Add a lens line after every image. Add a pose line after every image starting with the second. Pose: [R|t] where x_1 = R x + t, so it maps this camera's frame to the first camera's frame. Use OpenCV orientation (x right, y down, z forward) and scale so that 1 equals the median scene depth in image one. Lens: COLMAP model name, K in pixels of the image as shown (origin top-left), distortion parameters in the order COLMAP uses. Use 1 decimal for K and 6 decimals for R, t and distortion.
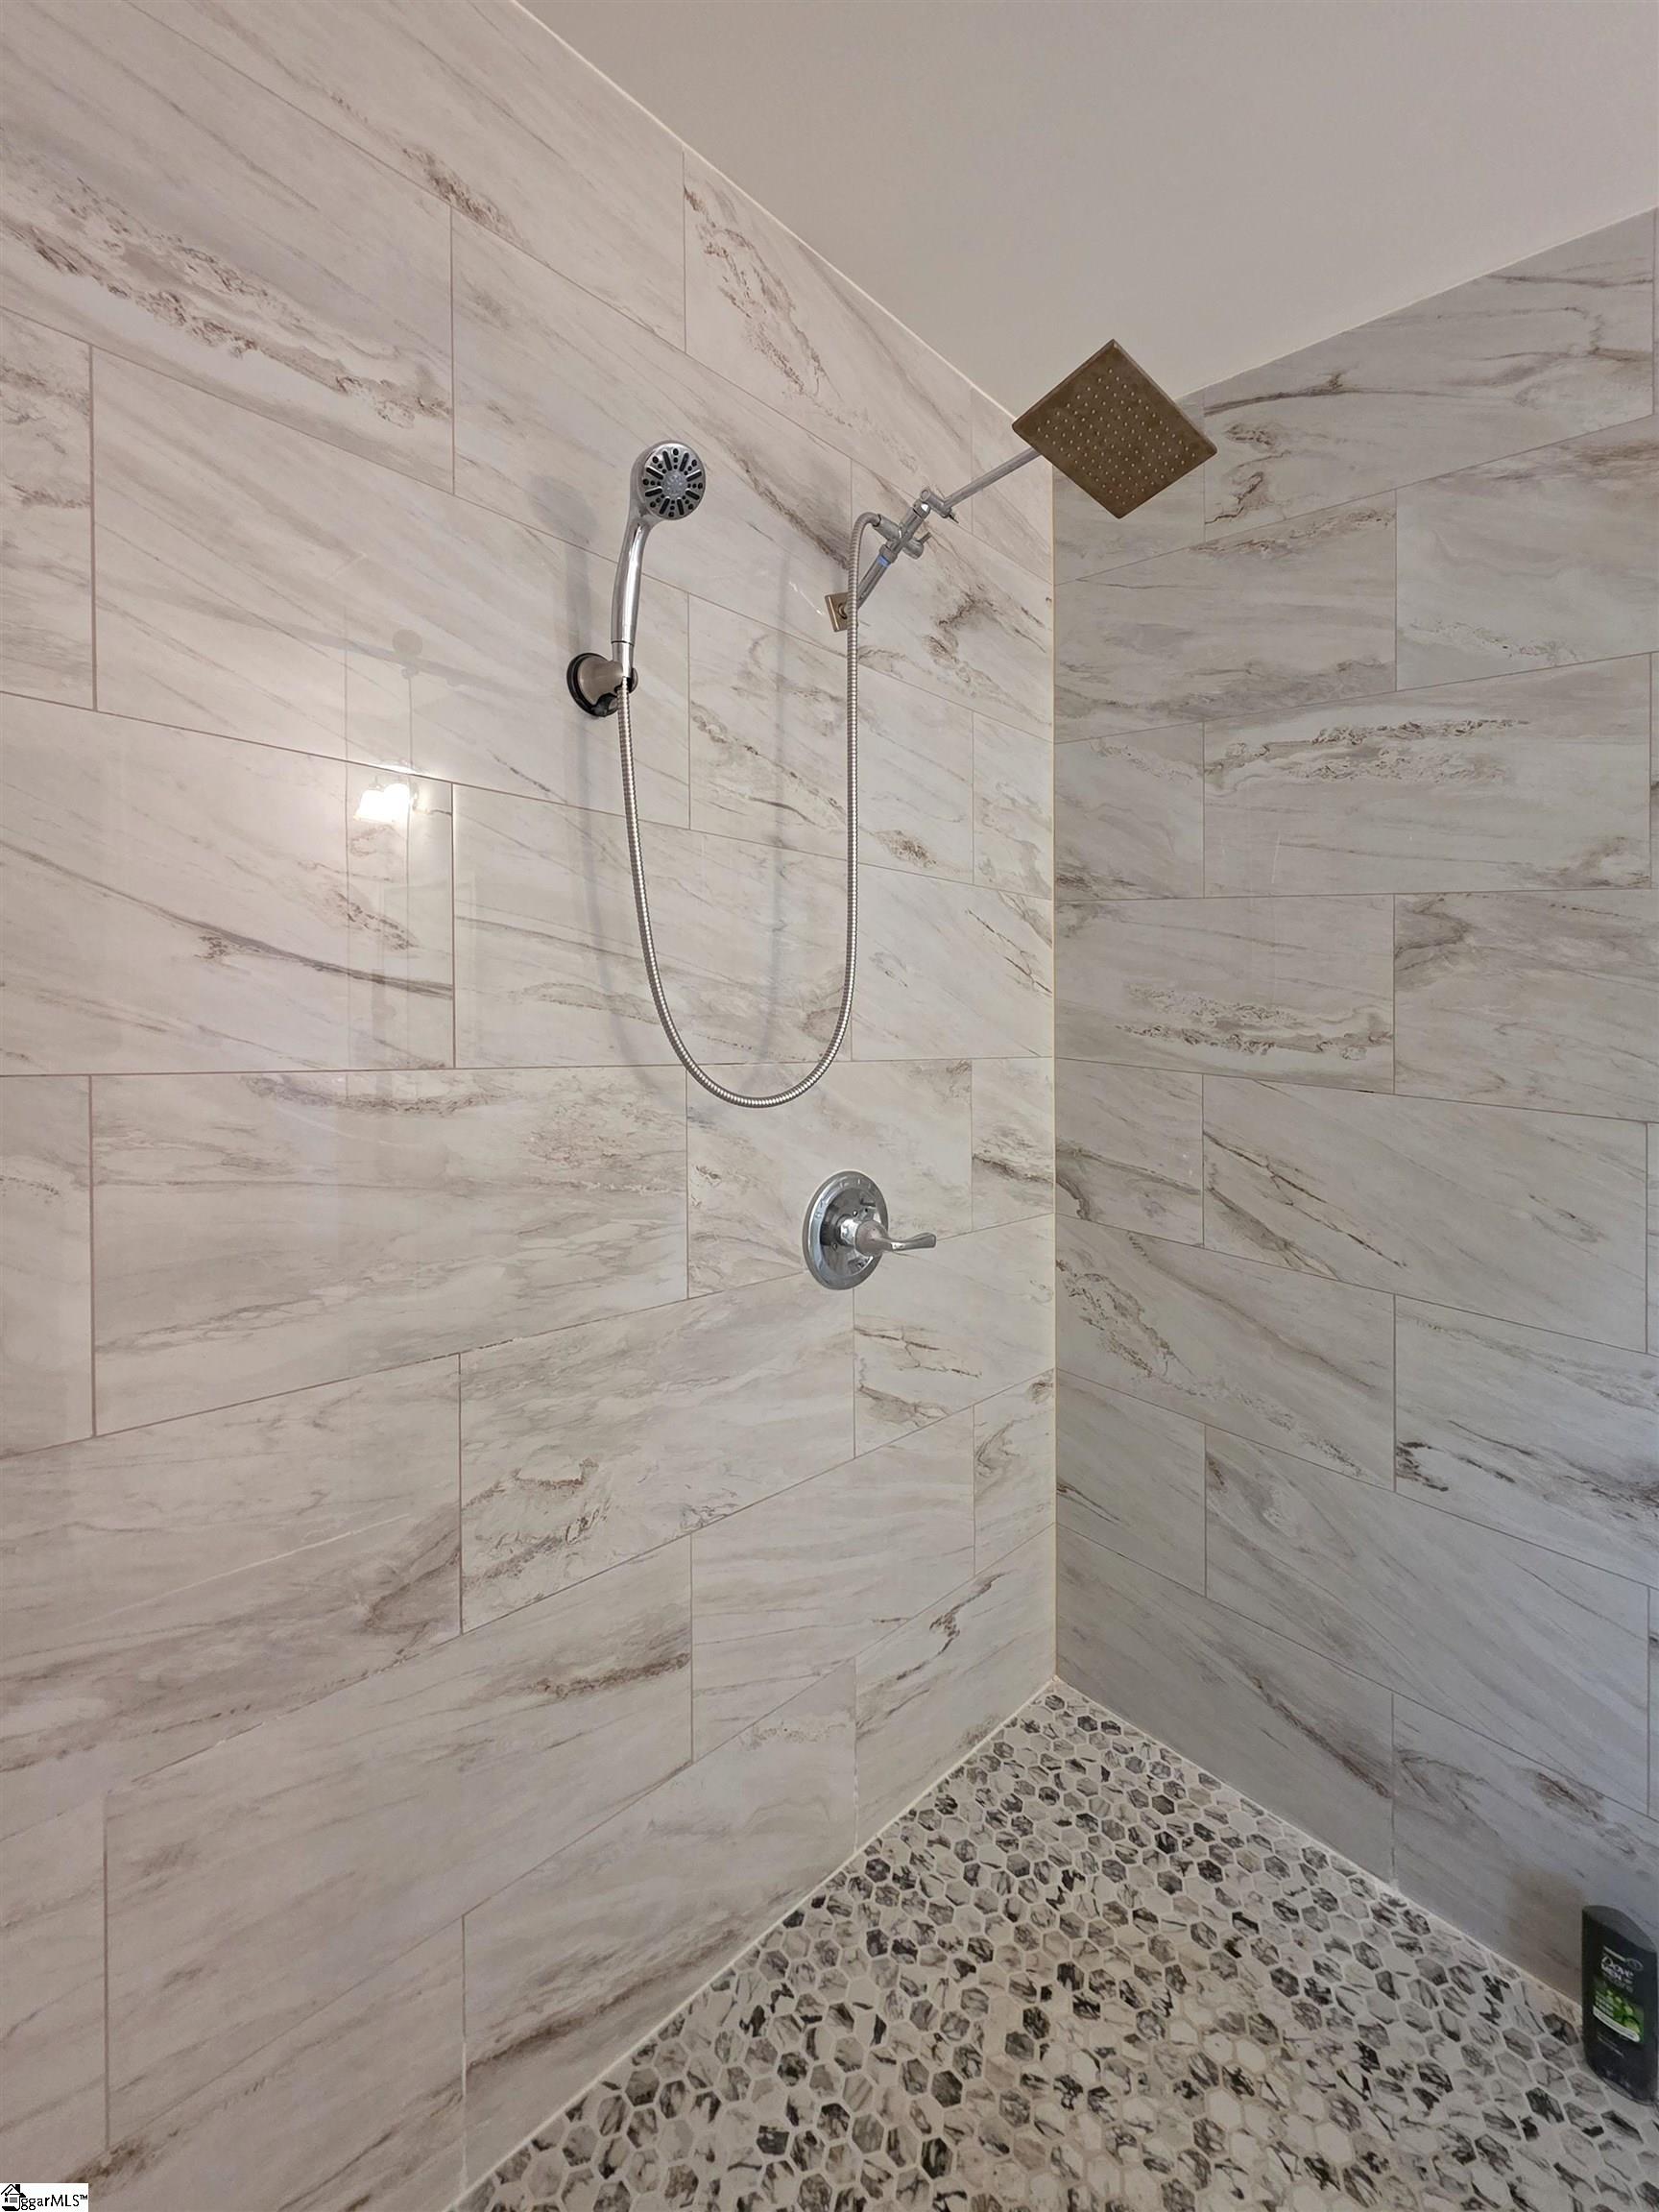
lens RADIAL K [[908.0, 0, 793.9], [0, 908.0, 1062.3], [0, 0, 1]] dist [0.000875, -0.000216]
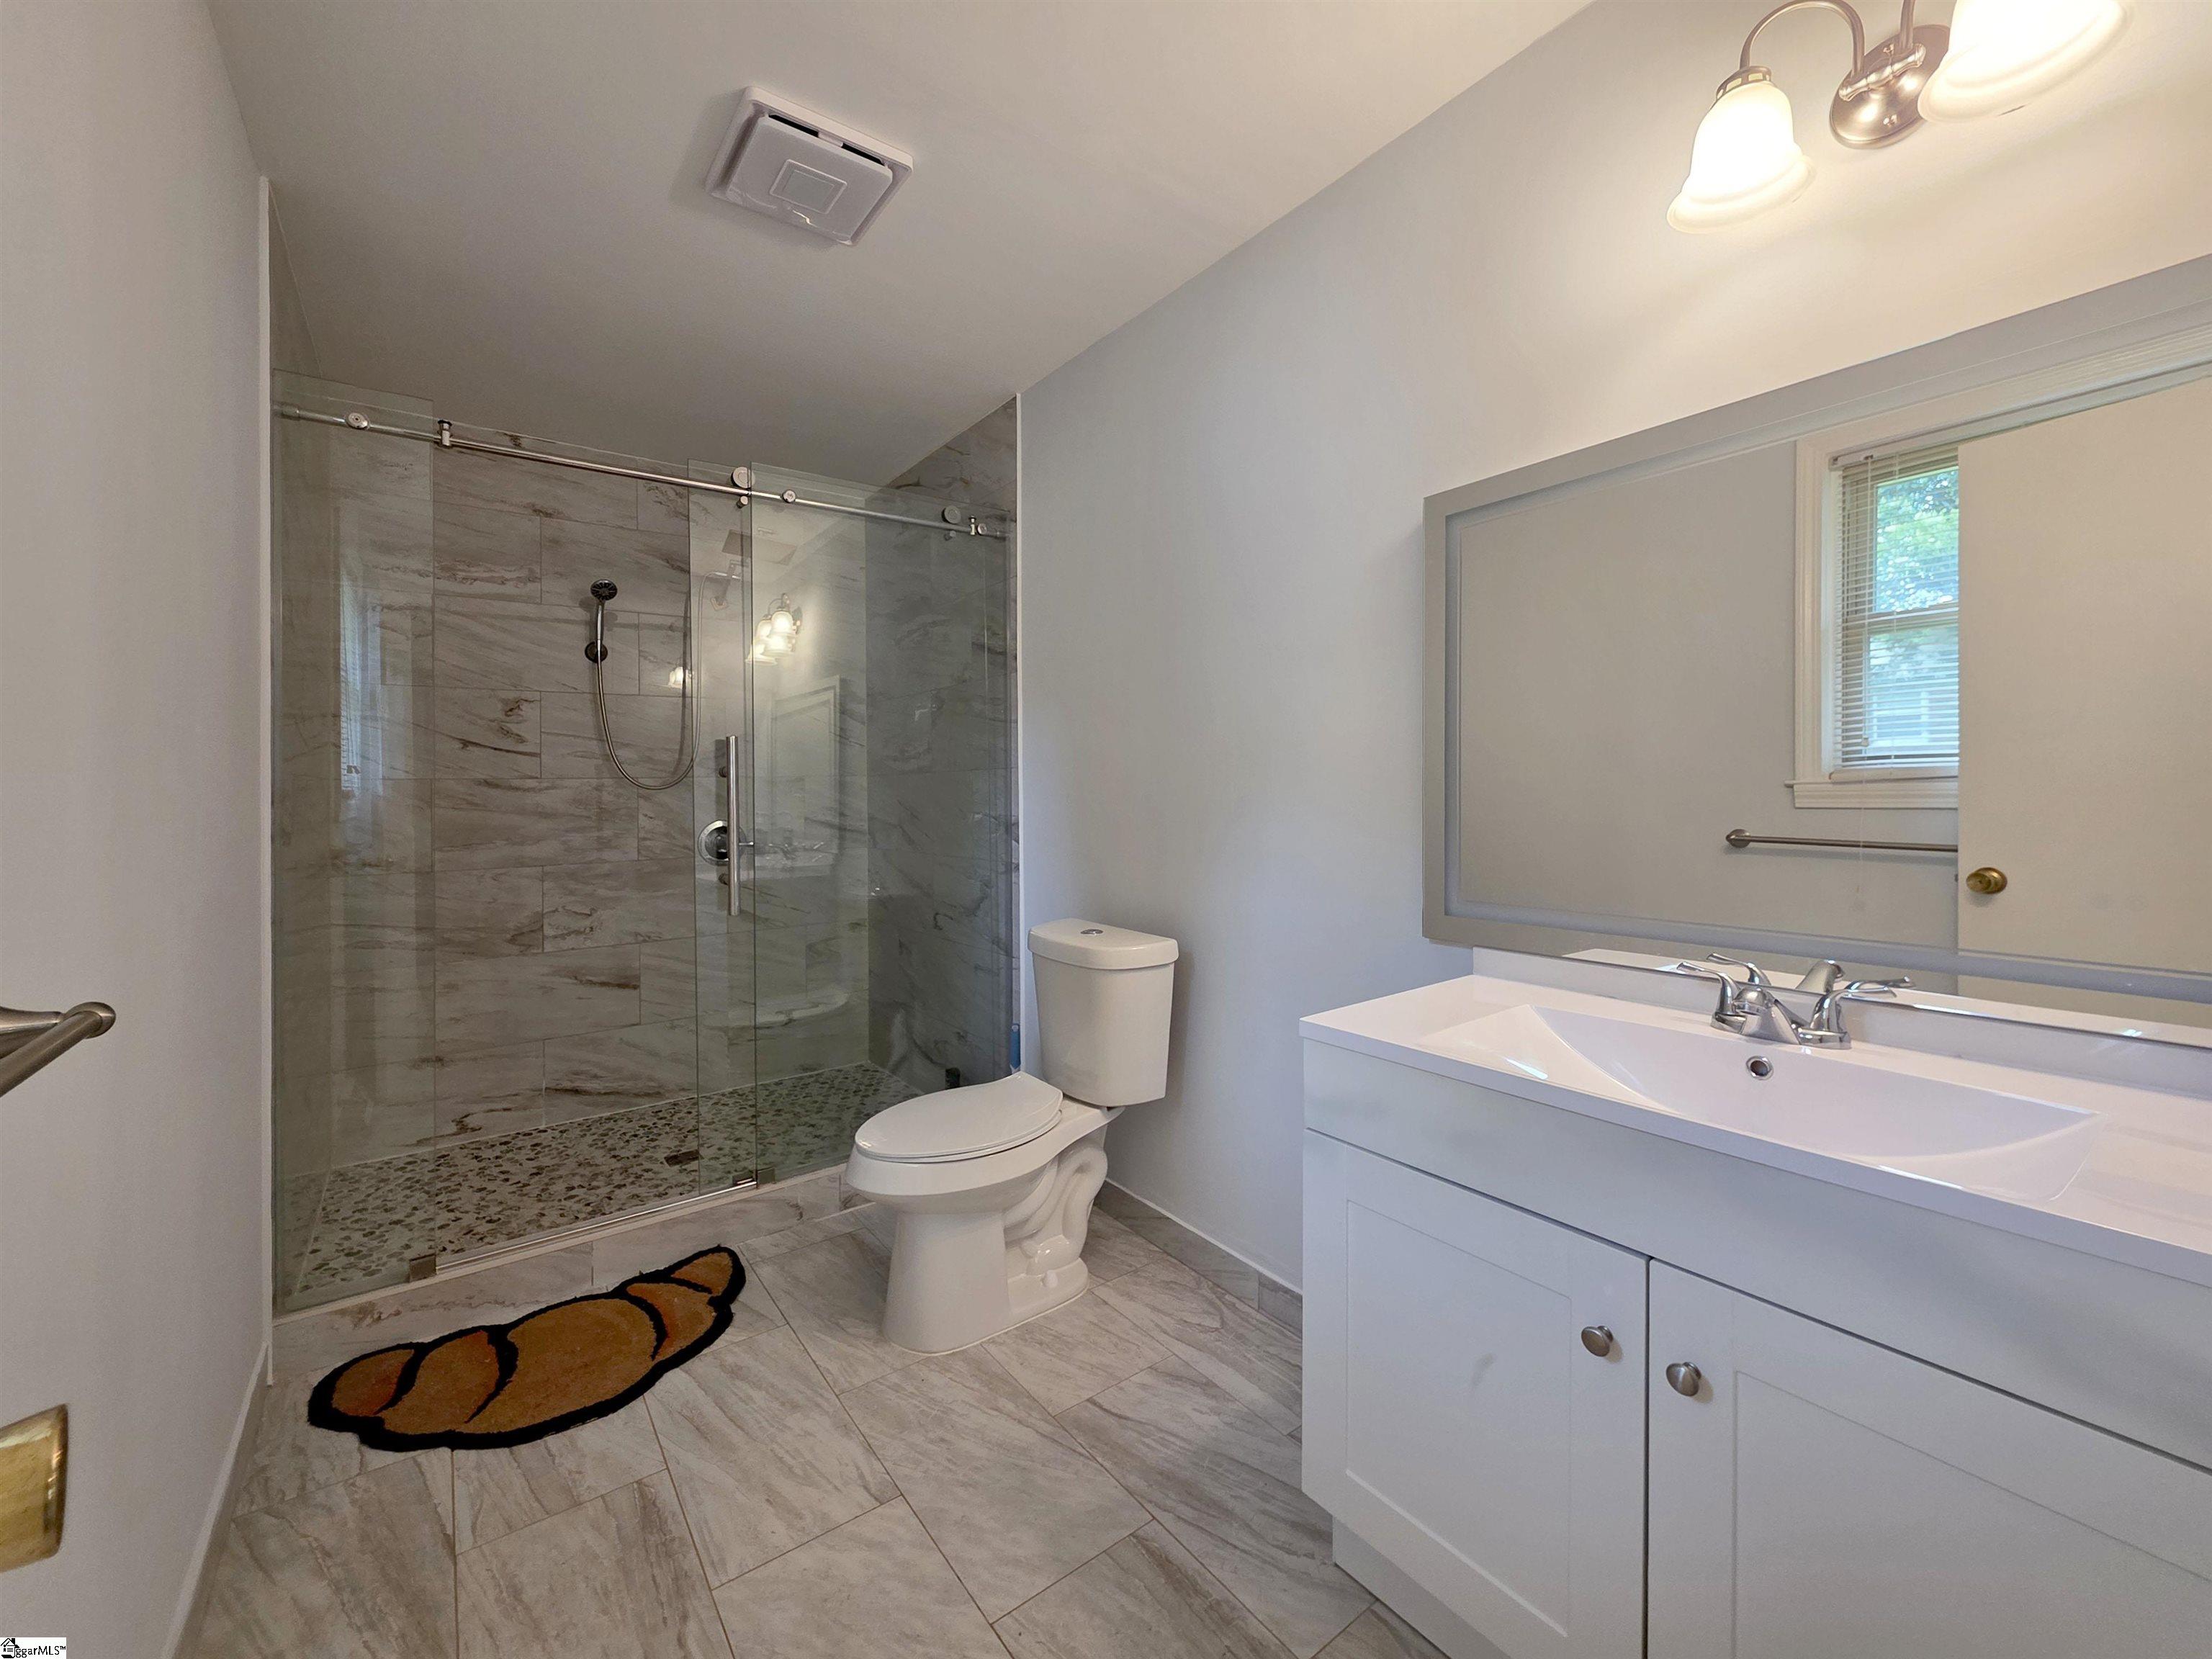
lens RADIAL K [[908.0, 0, 1096.7], [0, 908.0, 787.1], [0, 0, 1]] dist [0.000875, -0.000216]
pose [[0.989840, -0.055838, -0.130764, 1.808786], [0.047374, 0.996630, -0.066966, 0.313456], [0.134063, 0.060091, 0.989149, -1.745605]]
